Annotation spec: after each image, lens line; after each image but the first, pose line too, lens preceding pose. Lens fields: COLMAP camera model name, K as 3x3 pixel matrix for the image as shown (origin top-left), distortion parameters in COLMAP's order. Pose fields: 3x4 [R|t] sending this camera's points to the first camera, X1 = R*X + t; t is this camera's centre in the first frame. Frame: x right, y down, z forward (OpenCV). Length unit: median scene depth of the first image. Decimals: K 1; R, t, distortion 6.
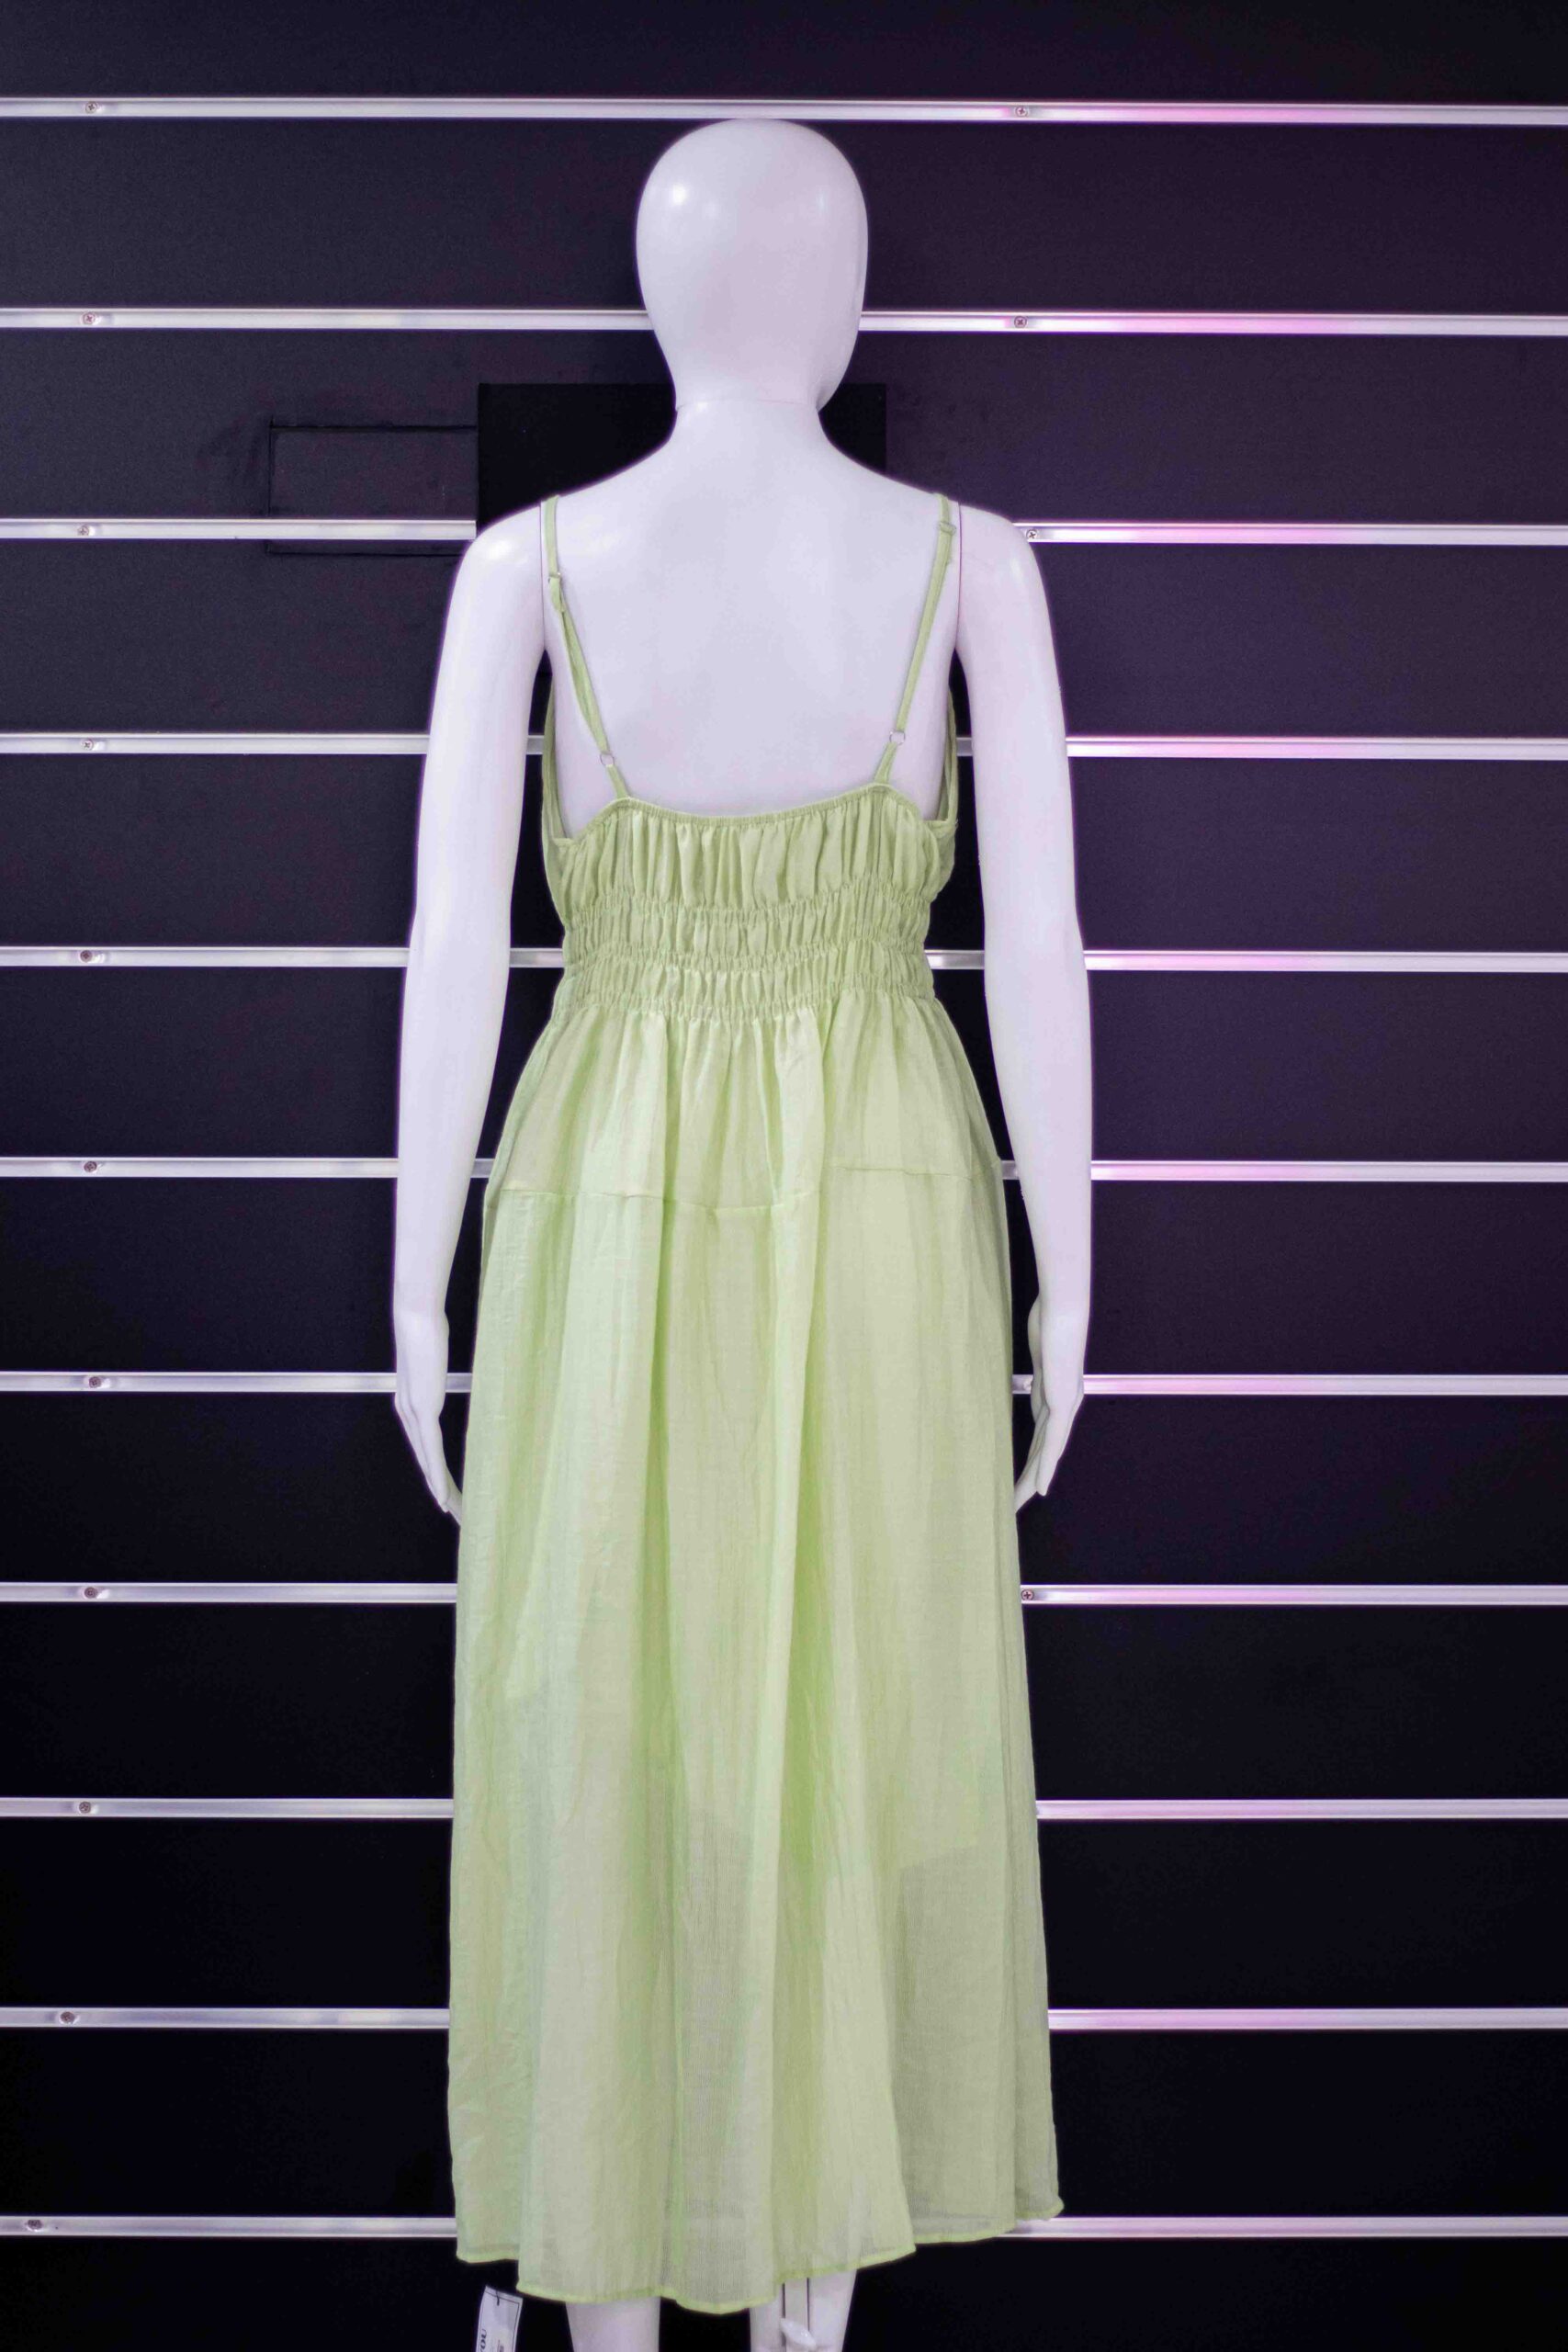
lens RADIAL K [[5662.7, 0, 784.0], [0, 5662.7, 1176.0], [0, 0, 1]] dist [-0.113121, -0.032932]
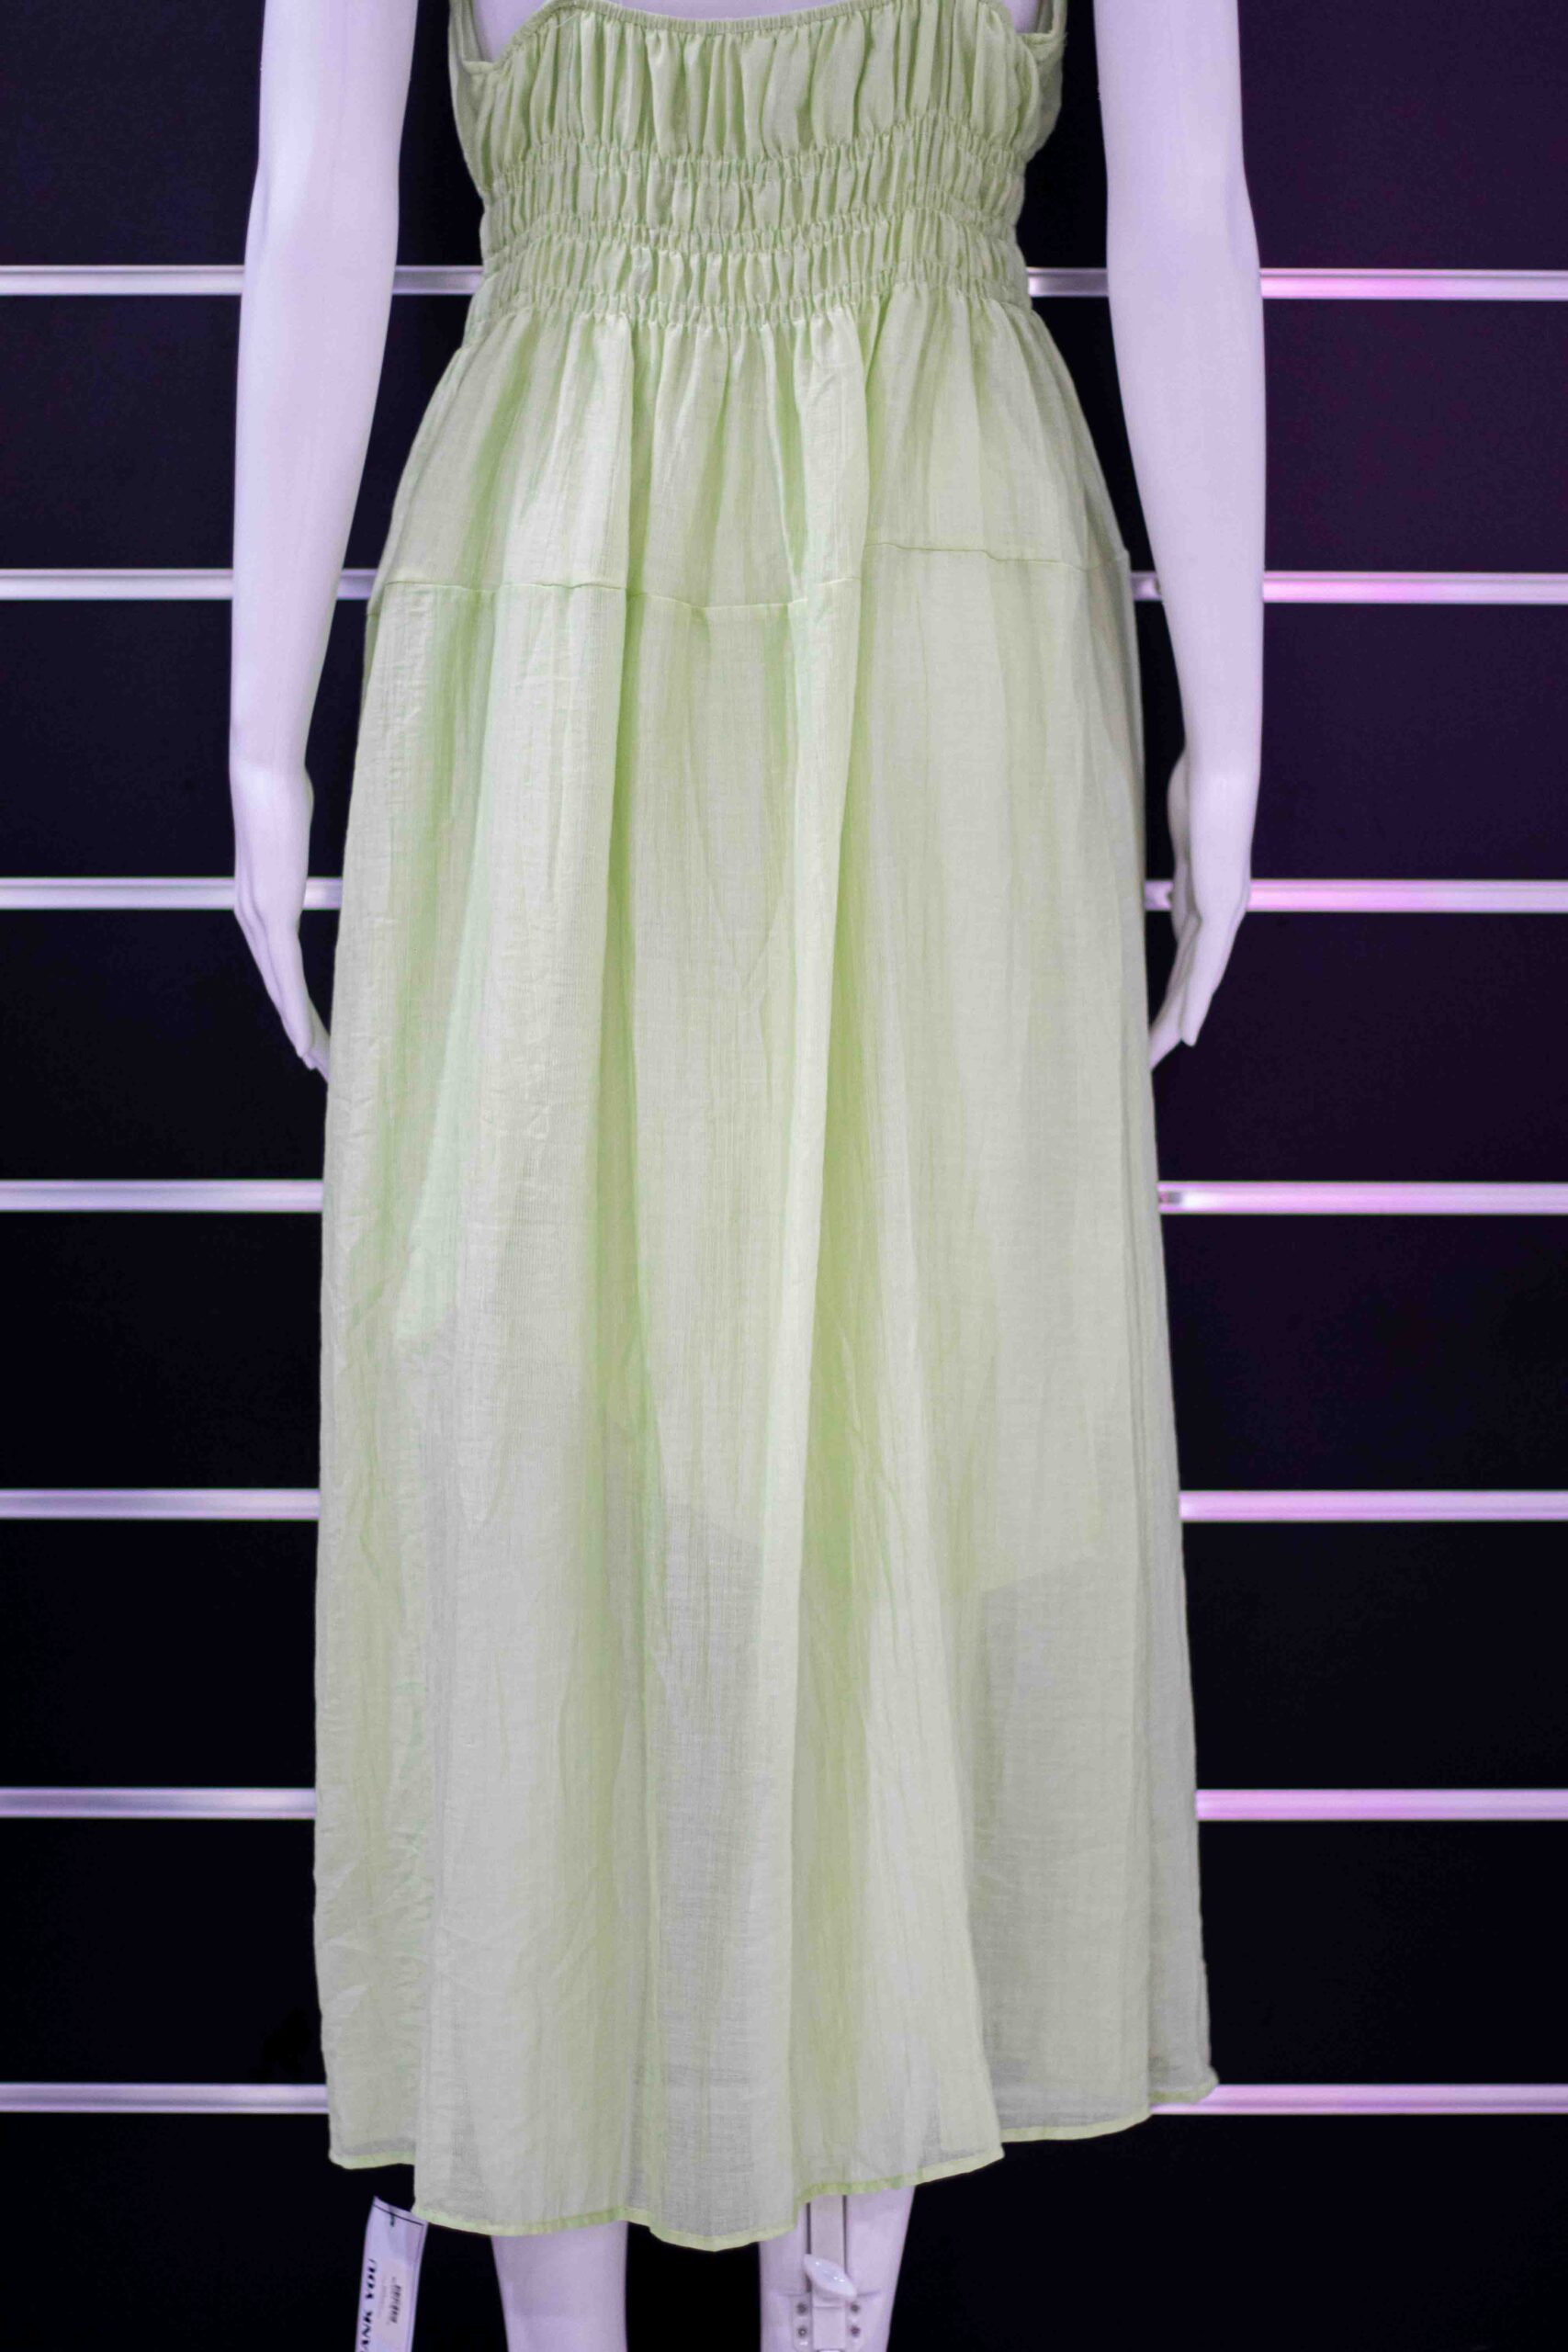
lens RADIAL K [[5662.7, 0, 784.0], [0, 5662.7, 1176.0], [0, 0, 1]] dist [-0.113121, -0.032932]
pose [[0.999959, -0.000531, -0.009069, 0.003184], [0.001010, 0.998598, 0.052928, 0.037293], [0.009028, -0.052935, 0.998557, 0.329127]]
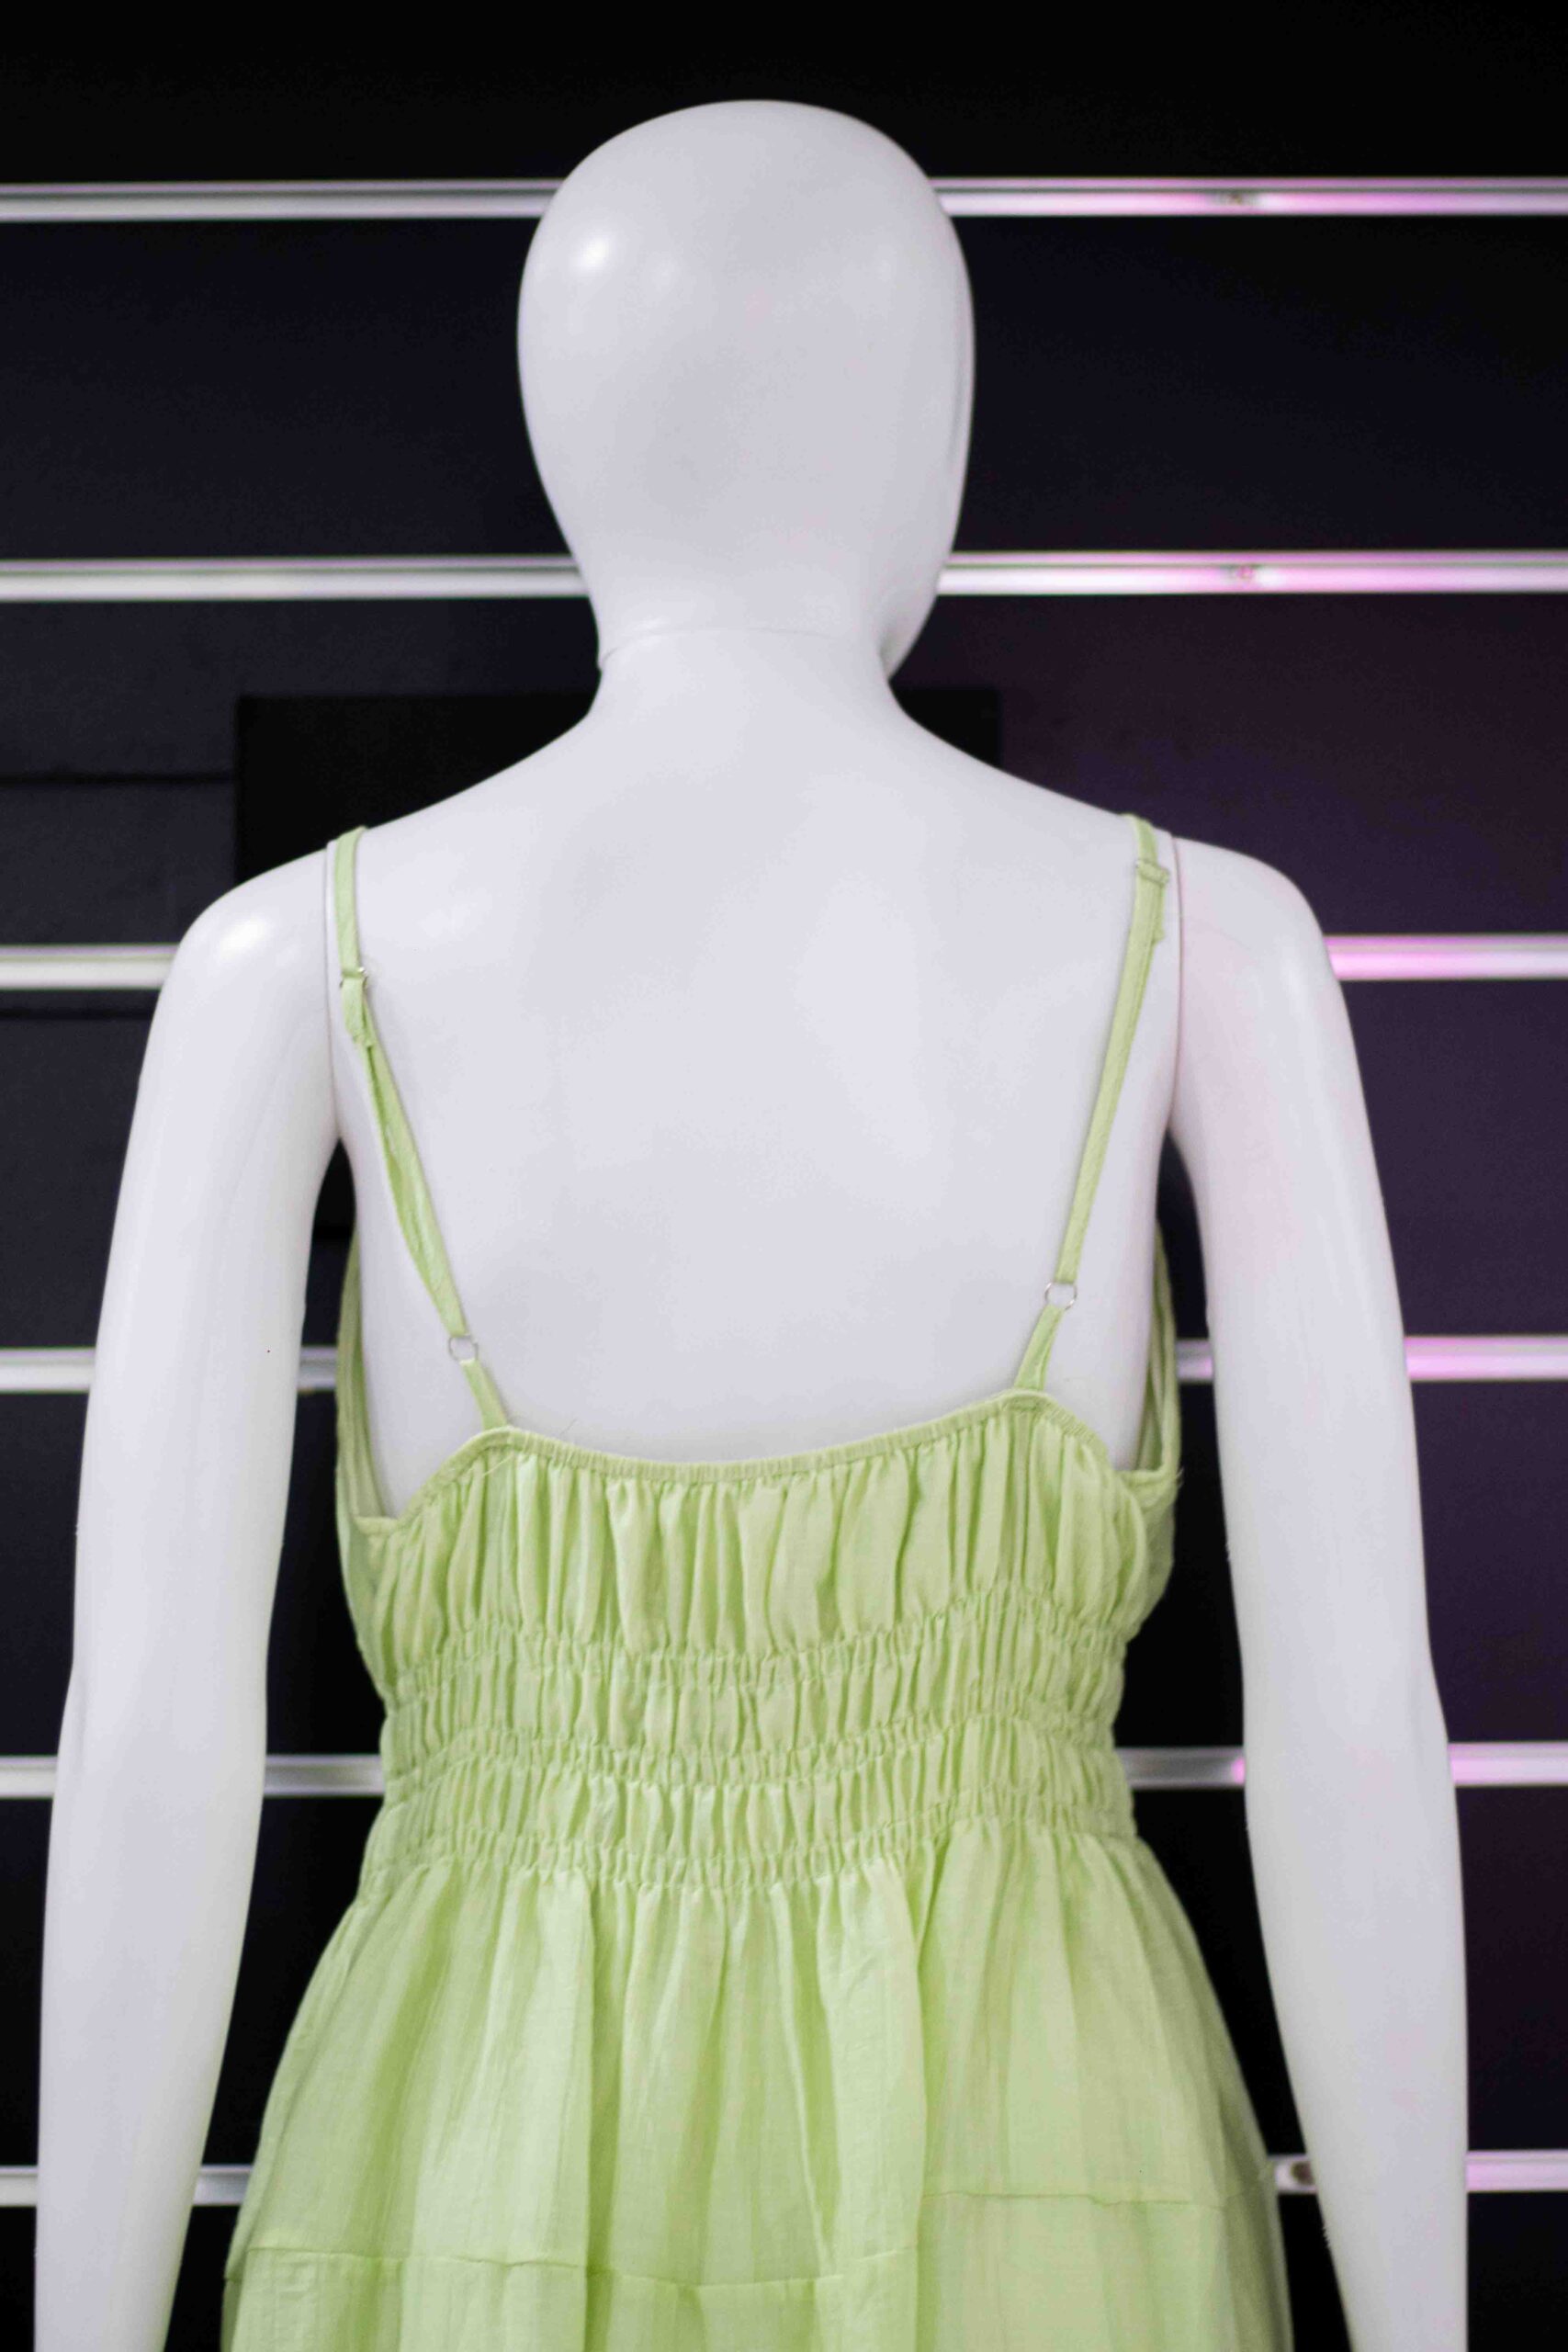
lens RADIAL K [[5662.7, 0, 784.0], [0, 5662.7, 1176.0], [0, 0, 1]] dist [-0.113121, -0.032932]
pose [[0.999900, -0.013767, 0.003382, -0.005165], [0.014127, 0.987587, -0.156435, -0.011990], [-0.001187, 0.156467, 0.987682, 0.517153]]
